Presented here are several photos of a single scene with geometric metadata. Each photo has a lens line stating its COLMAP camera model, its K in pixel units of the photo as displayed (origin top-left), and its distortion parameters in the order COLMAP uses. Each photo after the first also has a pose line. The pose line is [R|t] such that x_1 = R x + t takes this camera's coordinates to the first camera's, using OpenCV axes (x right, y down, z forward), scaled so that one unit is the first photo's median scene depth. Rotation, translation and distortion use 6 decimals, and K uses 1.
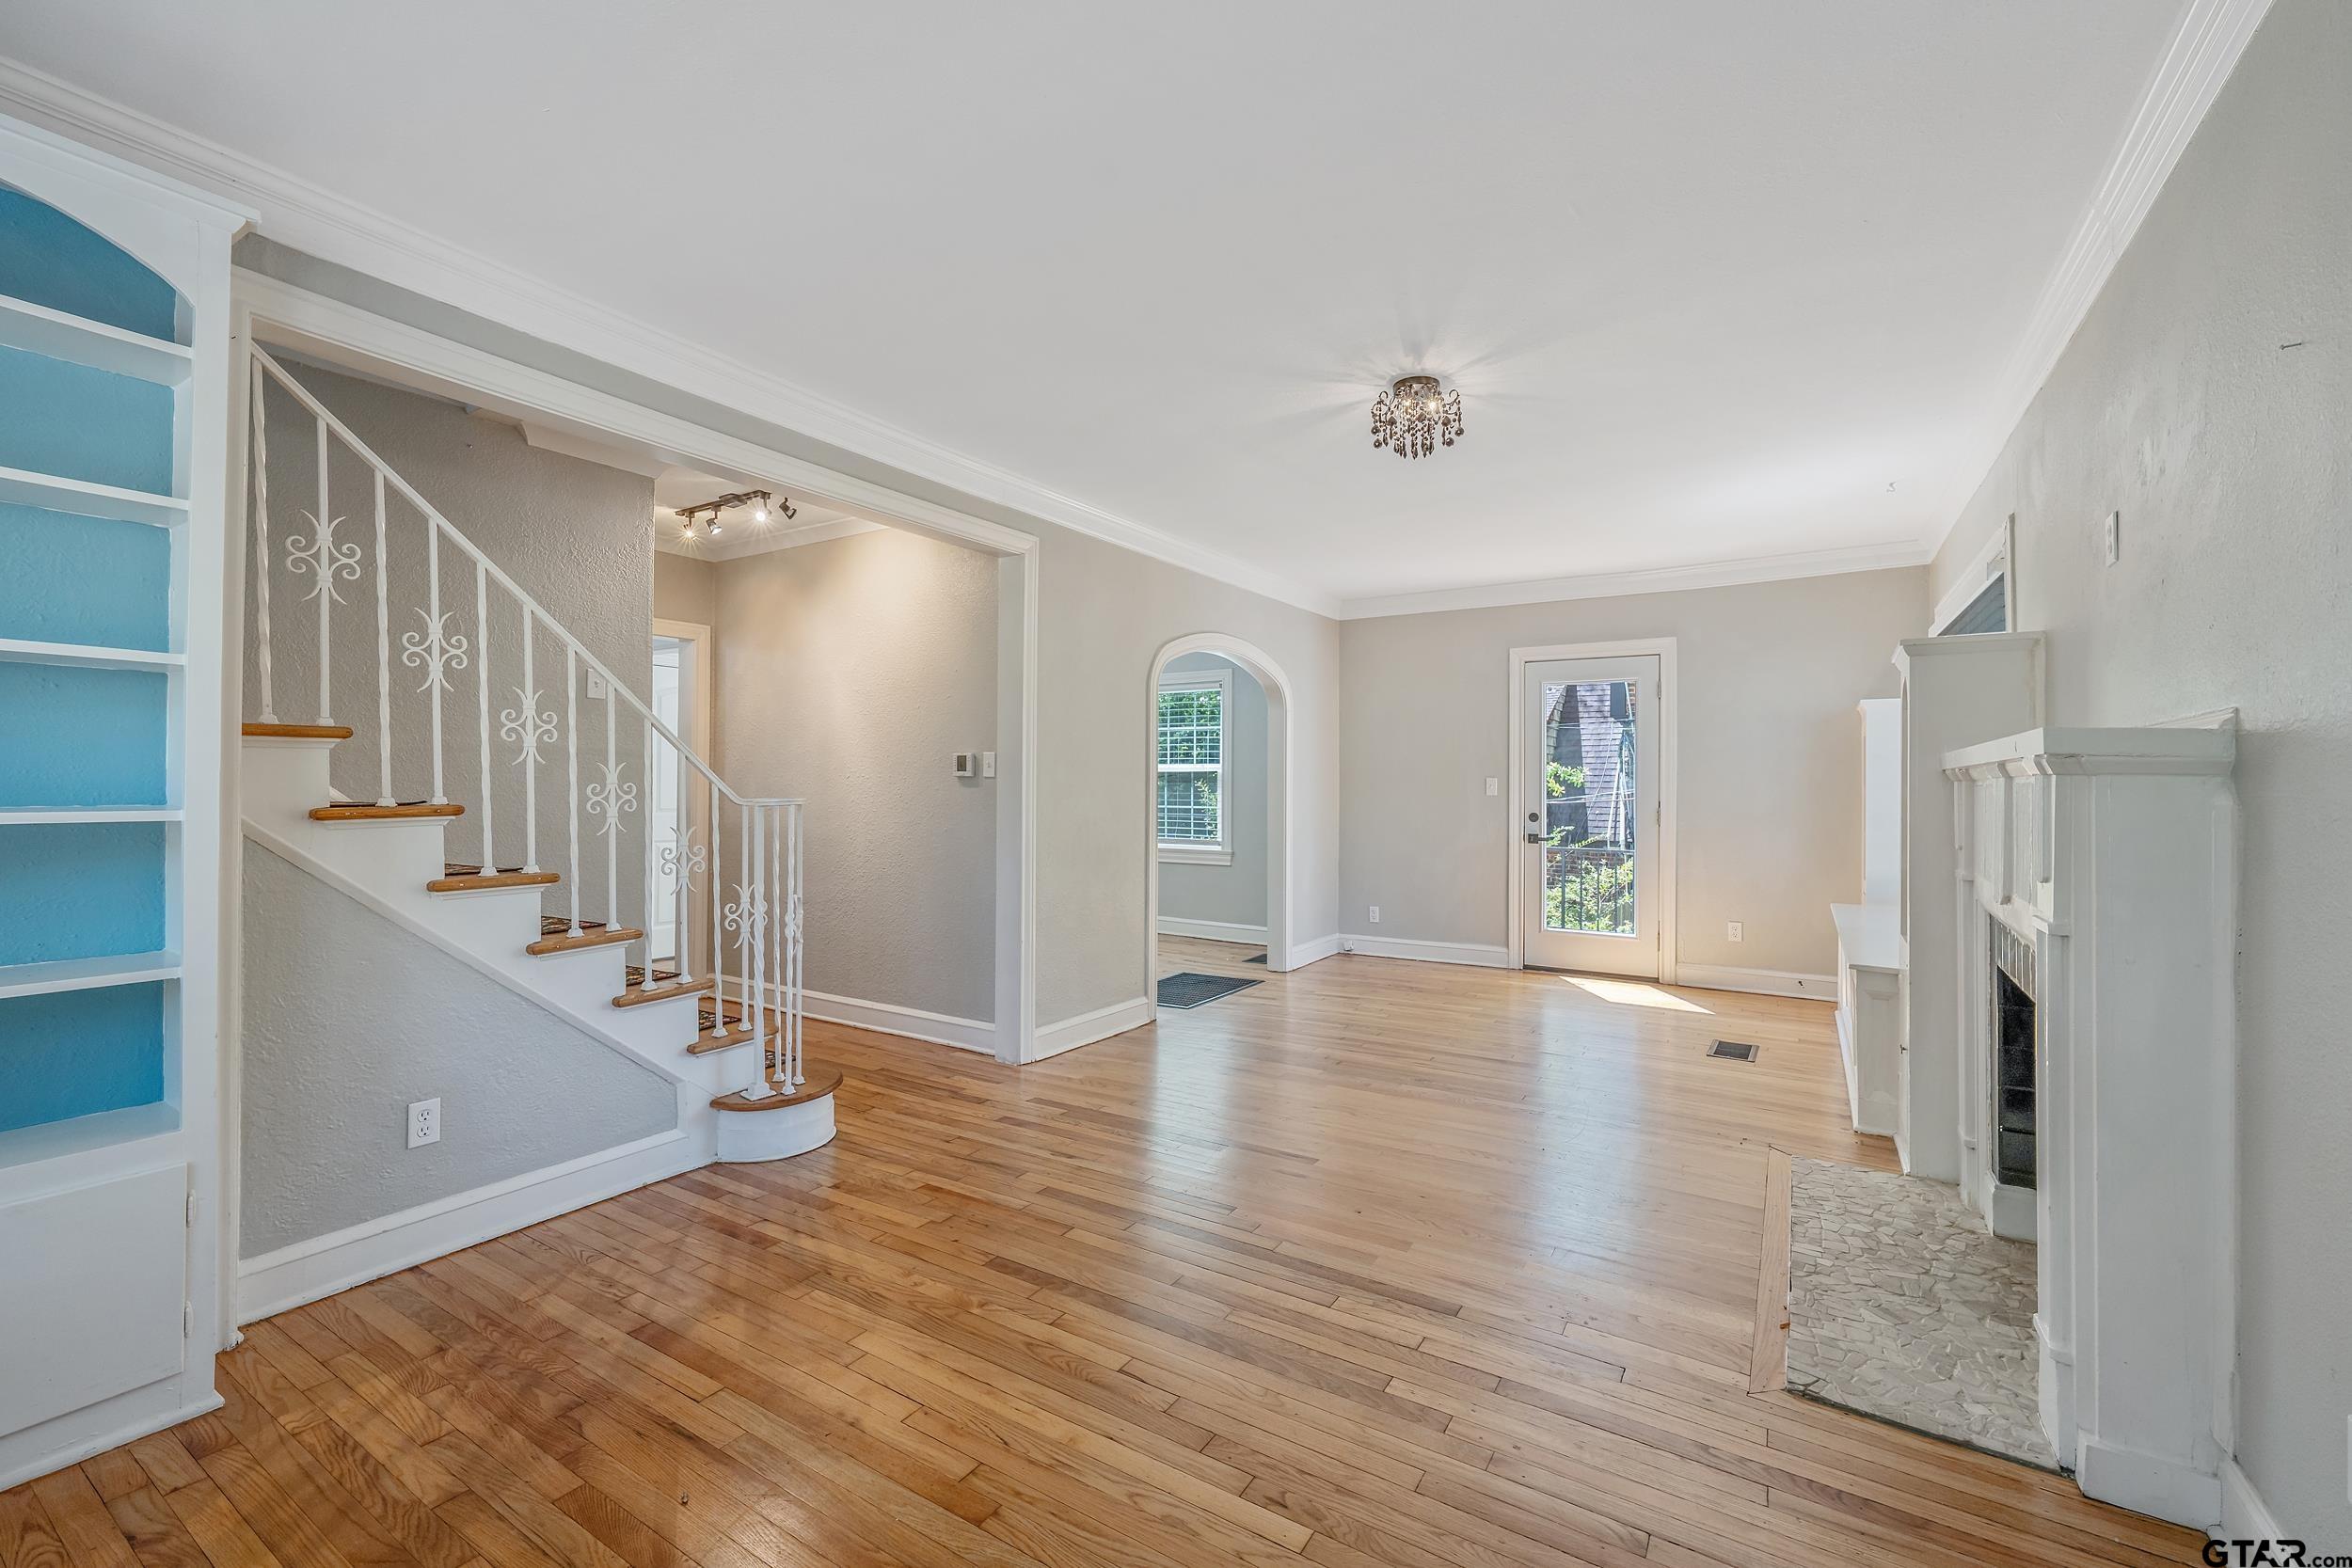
lens RADIAL K [[983.3, 0, 1173.2], [0, 983.3, 775.9], [0, 0, 1]] dist [0.000175, -0.000256]
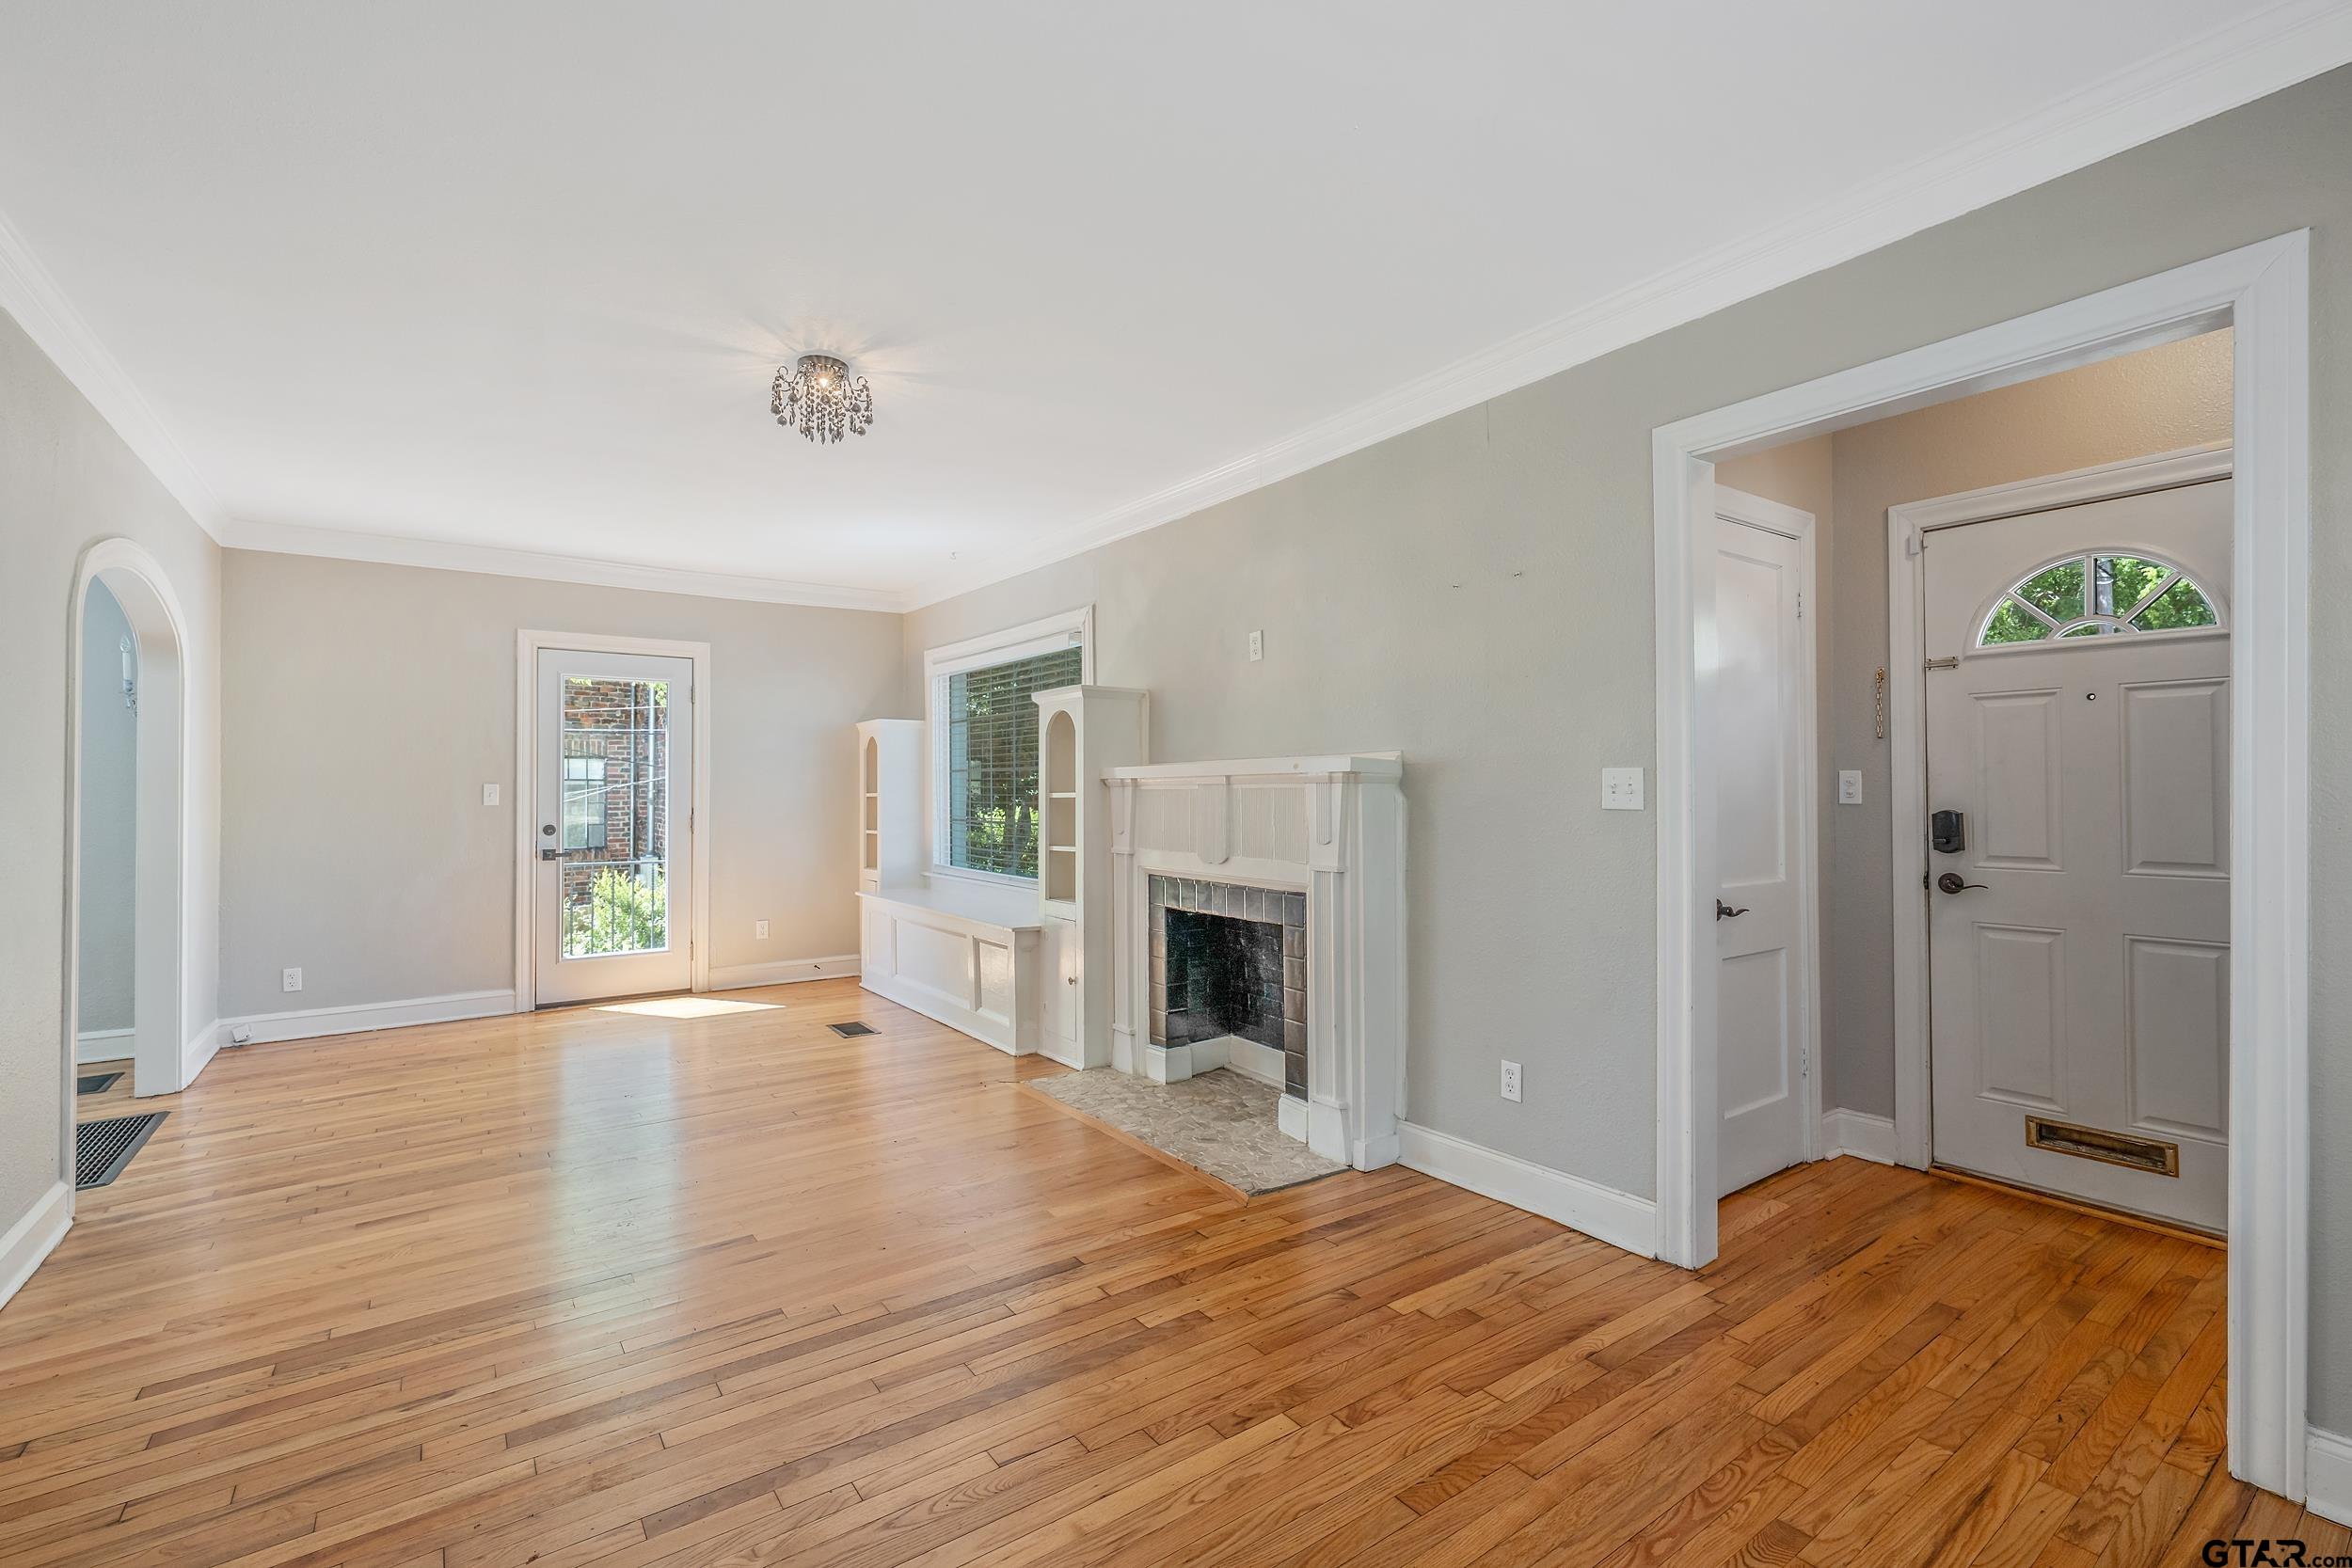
lens RADIAL K [[1026.8, 0, 1176.0], [0, 1026.8, 784.0], [0, 0, 1]] dist [0.001890, 0.000339]
pose [[0.370093, -0.000419, 0.928994, -0.532748], [-0.002299, 0.999996, 0.001367, -0.000911], [-0.928992, -0.002641, 0.370091, 0.327573]]
